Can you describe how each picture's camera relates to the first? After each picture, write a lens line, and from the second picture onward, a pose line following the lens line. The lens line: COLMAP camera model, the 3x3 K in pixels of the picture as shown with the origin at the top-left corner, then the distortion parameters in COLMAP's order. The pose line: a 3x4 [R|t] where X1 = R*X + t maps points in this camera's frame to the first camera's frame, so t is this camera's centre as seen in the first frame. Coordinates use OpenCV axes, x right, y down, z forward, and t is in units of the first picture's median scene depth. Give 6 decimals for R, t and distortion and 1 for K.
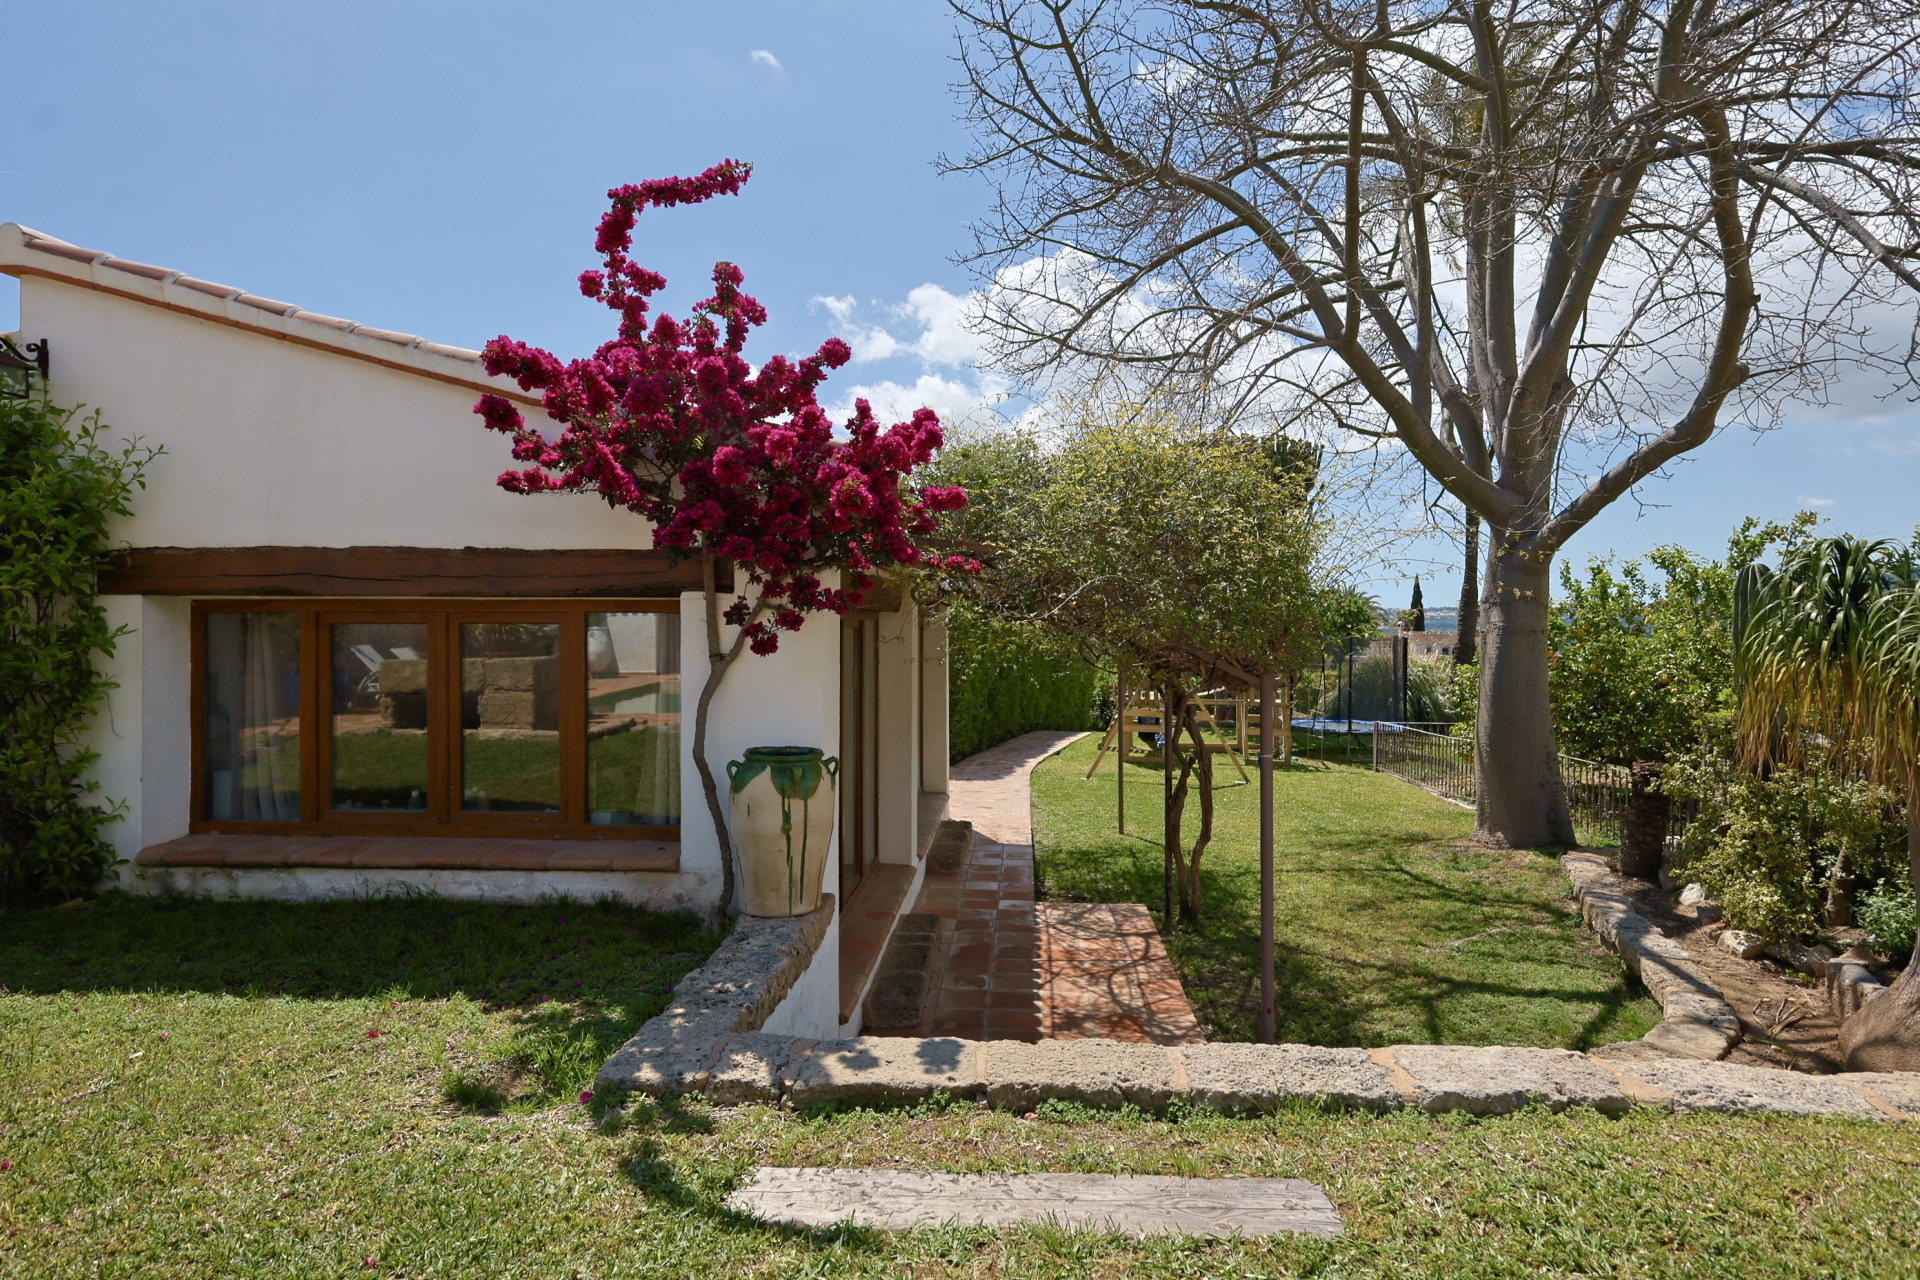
lens RADIAL K [[1007.7, 0, 960.3], [0, 1007.7, 635.0], [0, 0, 1]] dist [-0.000455, -0.000582]
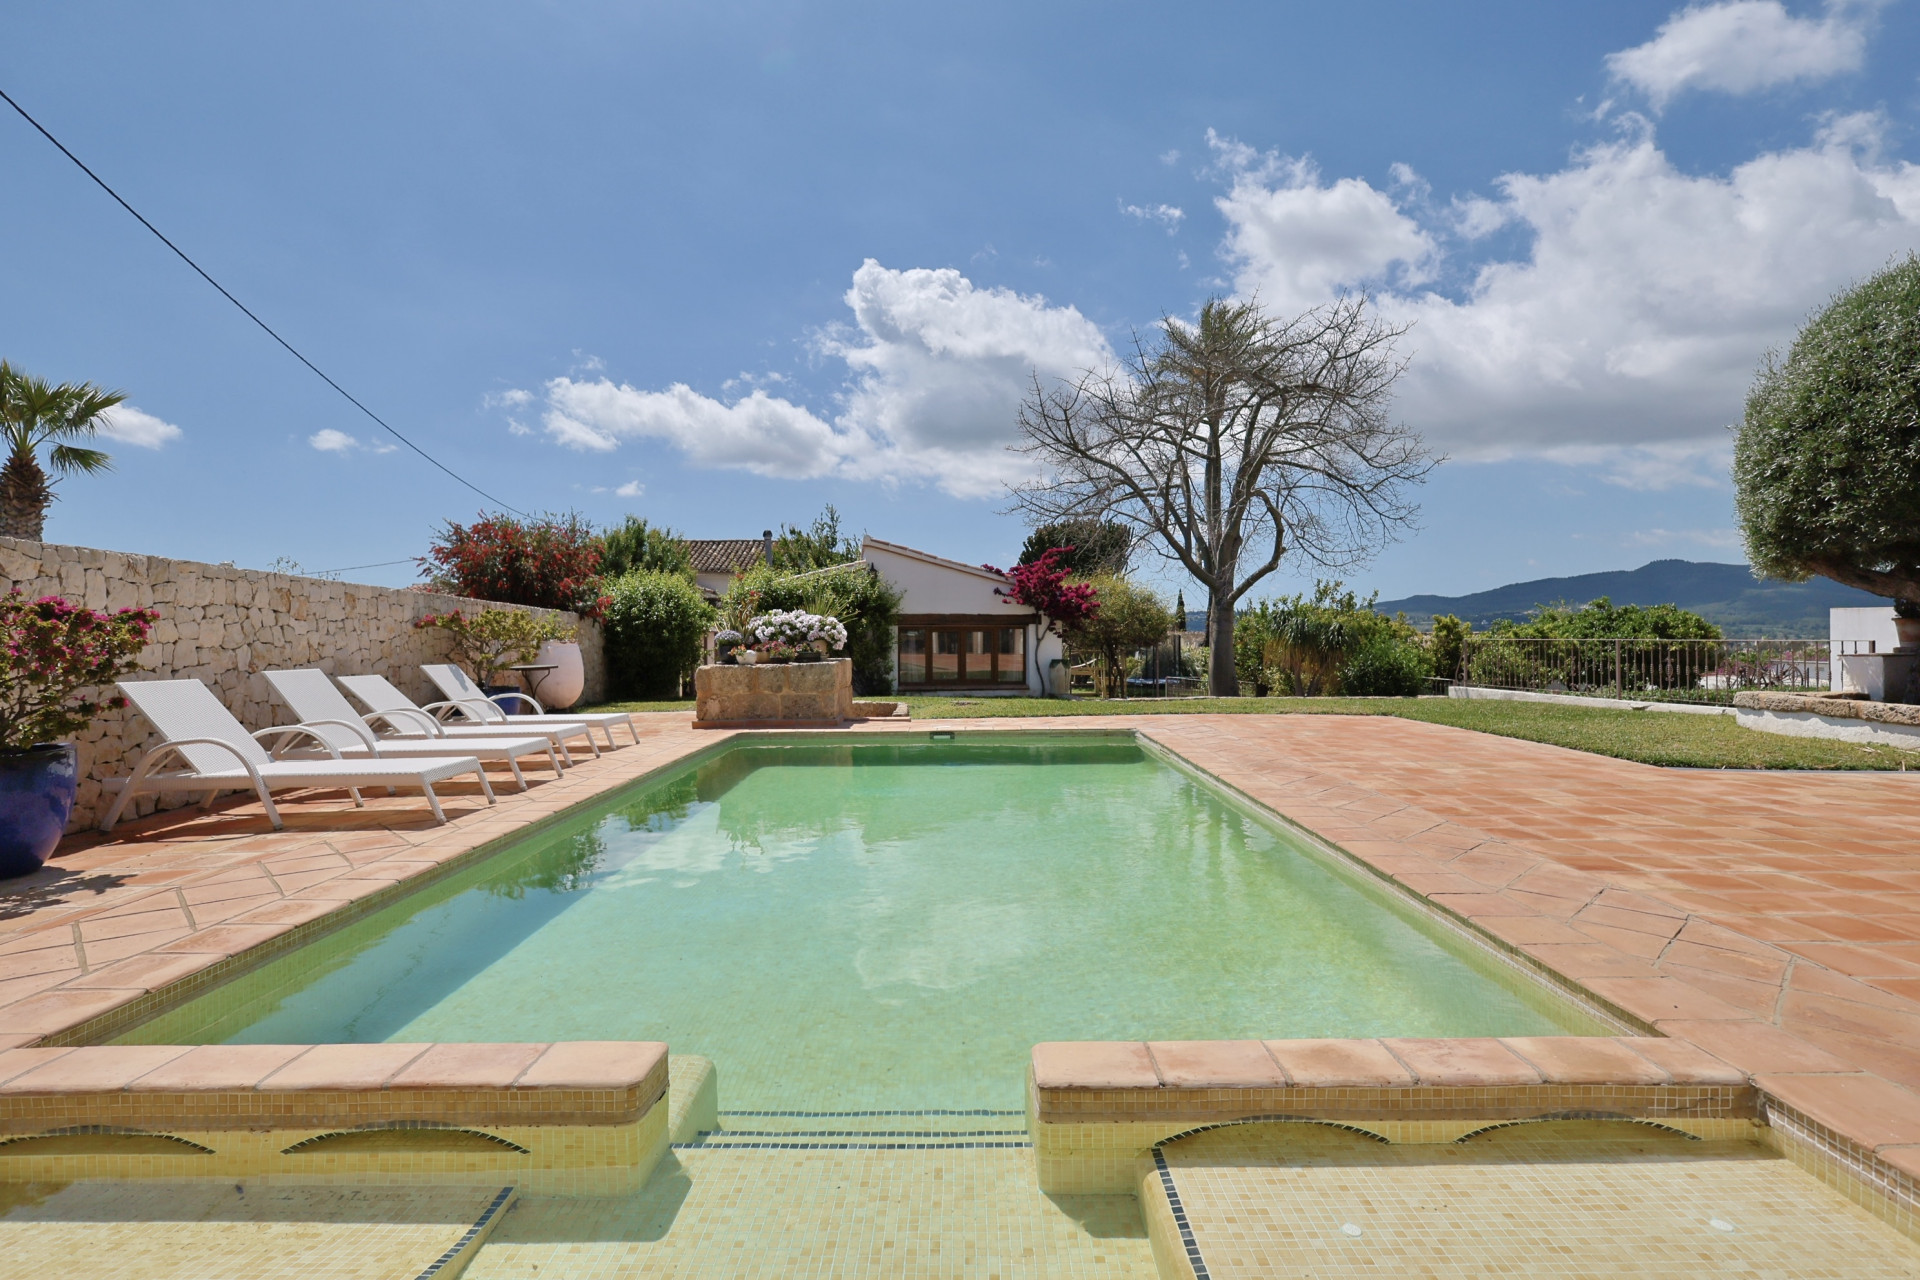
lens RADIAL K [[1007.7, 0, 960.3], [0, 1007.7, 635.0], [0, 0, 1]] dist [-0.000455, -0.000582]
pose [[0.977284, -0.010317, 0.211685, -0.793700], [0.010843, 0.999940, -0.001324, 0.002508], [-0.211659, 0.003589, 0.977337, -1.670226]]
